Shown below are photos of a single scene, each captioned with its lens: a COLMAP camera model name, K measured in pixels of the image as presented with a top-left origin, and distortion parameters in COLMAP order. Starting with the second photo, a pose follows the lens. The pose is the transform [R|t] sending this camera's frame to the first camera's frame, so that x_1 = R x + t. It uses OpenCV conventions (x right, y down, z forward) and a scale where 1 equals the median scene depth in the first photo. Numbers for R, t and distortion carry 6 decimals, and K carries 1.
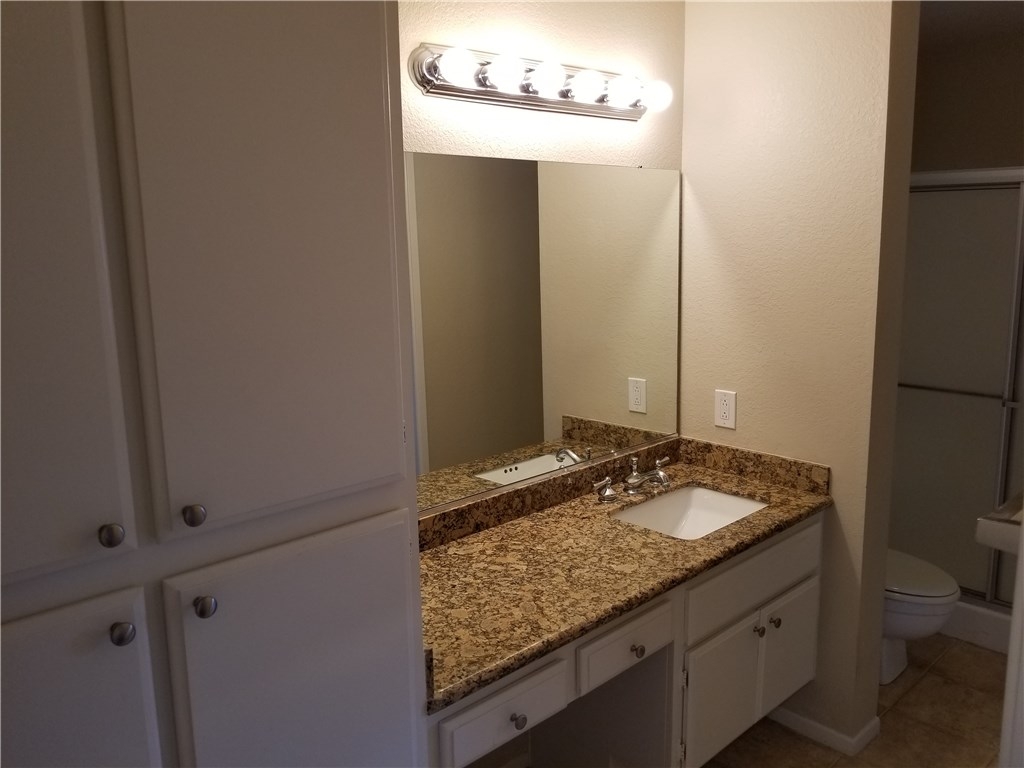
lens RADIAL K [[808.1, 0, 505.8], [0, 808.1, 369.3], [0, 0, 1]] dist [0.006036, -0.026373]
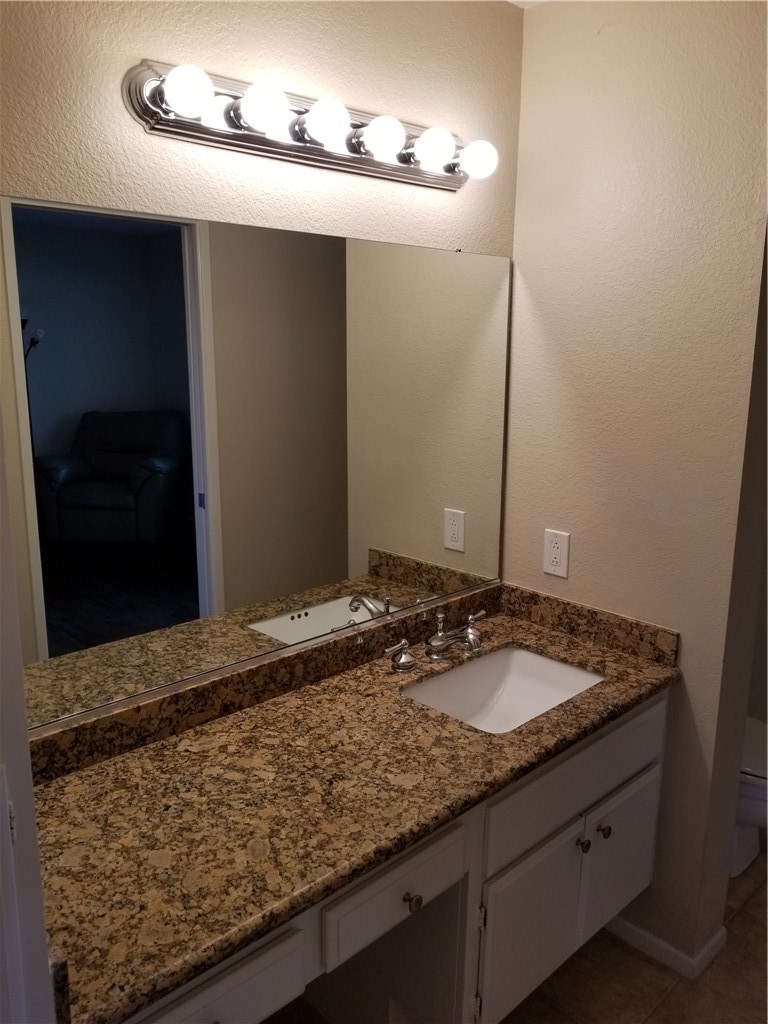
lens RADIAL K [[808.1, 0, 388.2], [0, 808.1, 490.8], [0, 0, 1]] dist [0.006036, -0.026373]
pose [[0.999108, 0.027981, 0.031616, 0.089411], [-0.028852, 0.999208, 0.027420, -0.038625], [-0.030824, -0.028308, 0.999124, 0.228128]]
